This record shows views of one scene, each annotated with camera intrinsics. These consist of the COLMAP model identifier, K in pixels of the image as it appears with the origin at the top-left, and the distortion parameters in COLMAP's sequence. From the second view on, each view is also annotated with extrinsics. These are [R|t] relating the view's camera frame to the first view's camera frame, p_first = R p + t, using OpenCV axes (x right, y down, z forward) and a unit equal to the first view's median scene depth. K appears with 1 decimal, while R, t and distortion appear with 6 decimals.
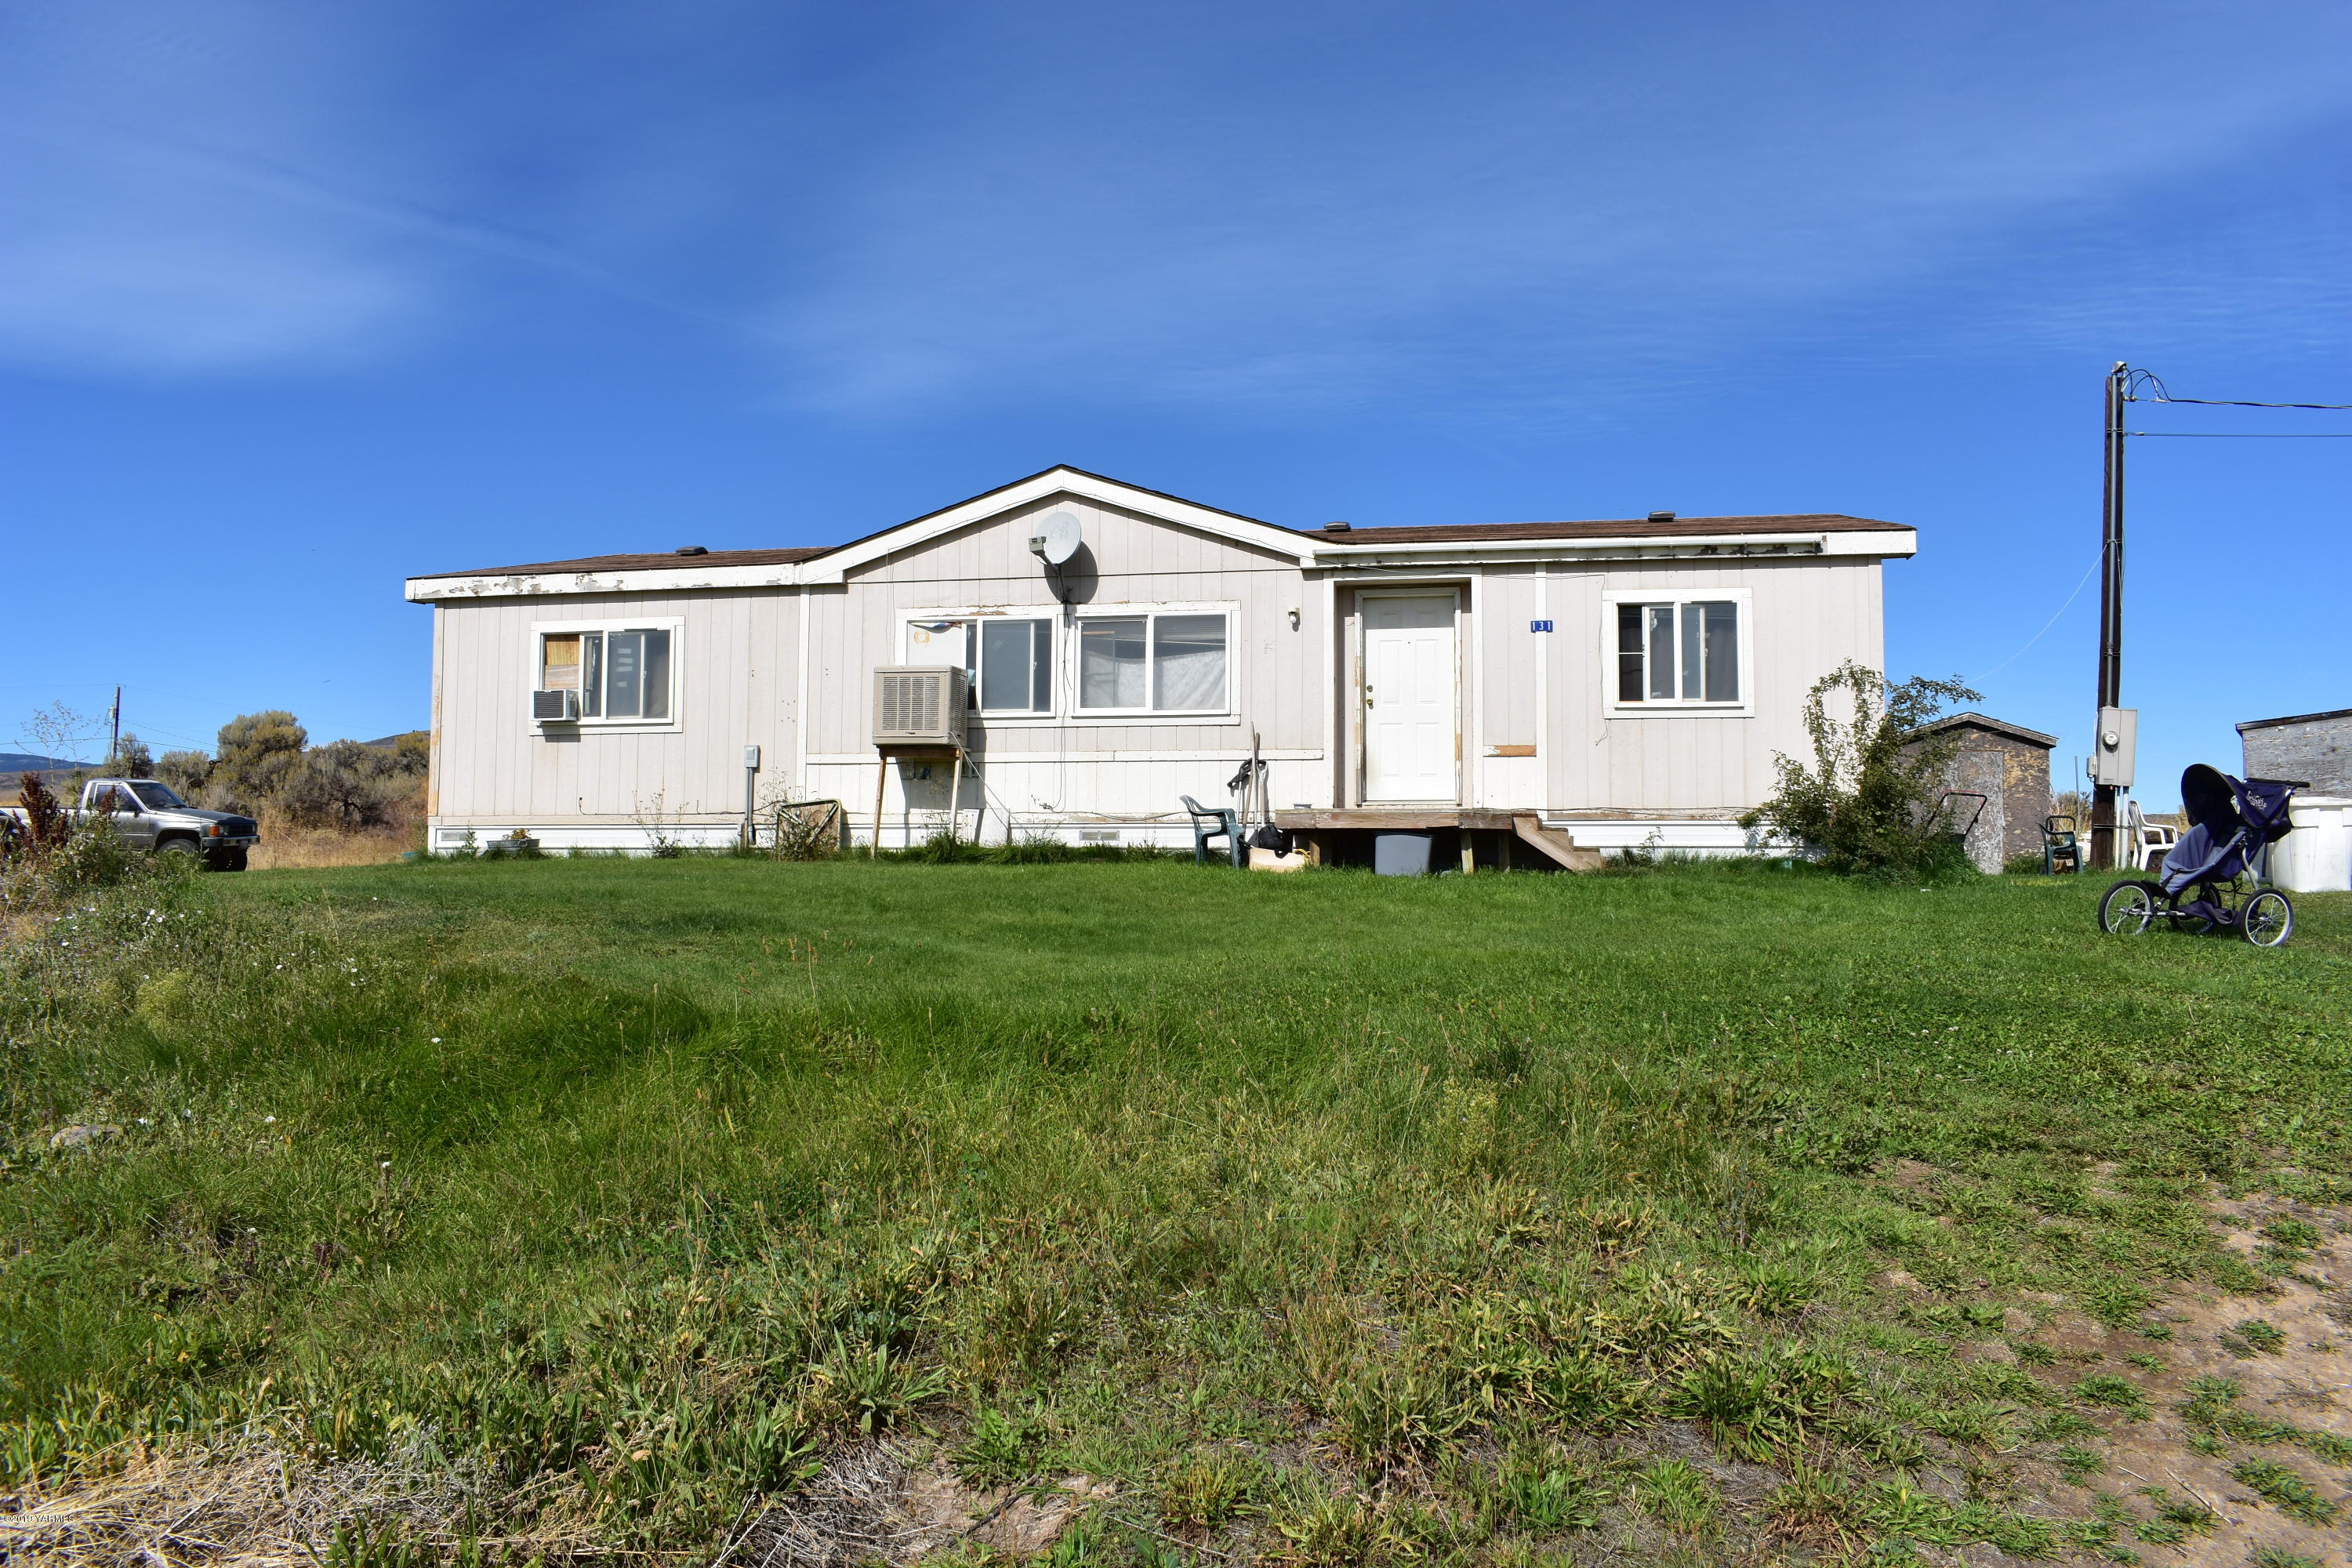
lens RADIAL K [[1818.6, 0, 1170.1], [0, 1818.6, 795.2], [0, 0, 1]] dist [-0.102377, 0.021403]
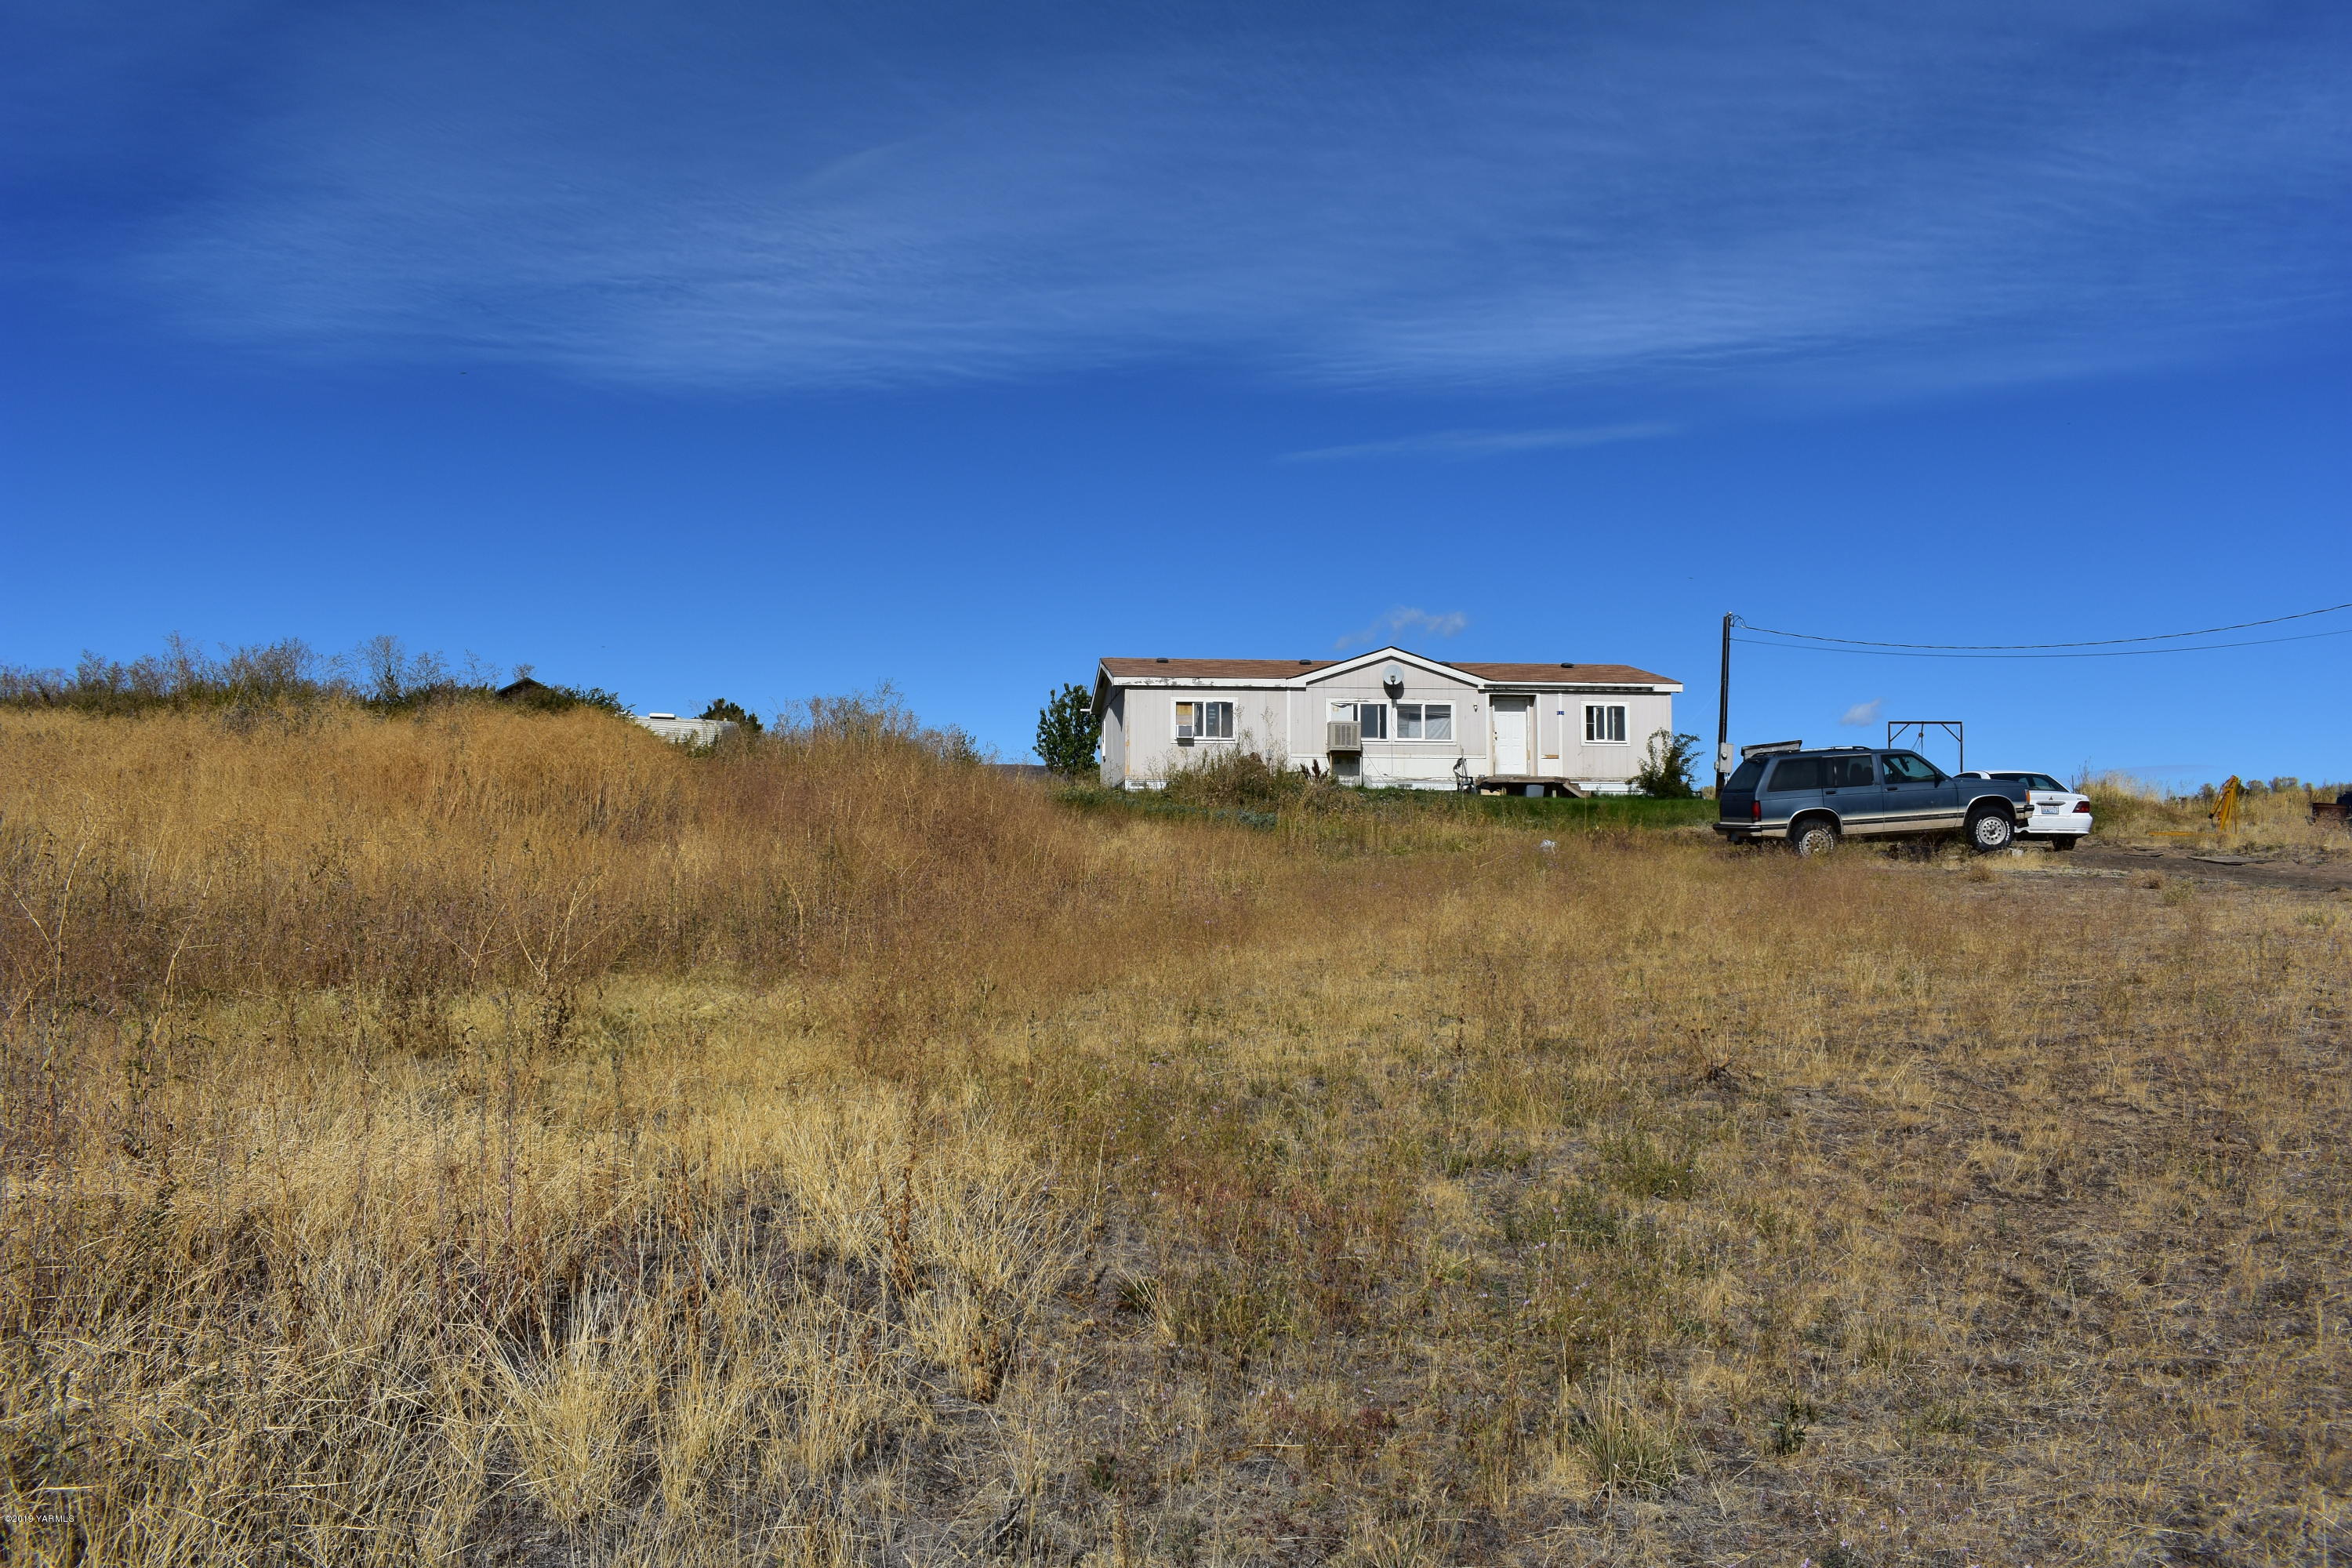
lens RADIAL K [[1818.6, 0, 1176.1], [0, 1818.6, 787.7], [0, 0, 1]] dist [-0.102377, 0.021403]
pose [[0.953716, 0.011067, 0.300505, -1.164372], [-0.010193, 0.999938, -0.004474, 0.040663], [-0.300536, 0.001204, 0.953770, -1.453864]]
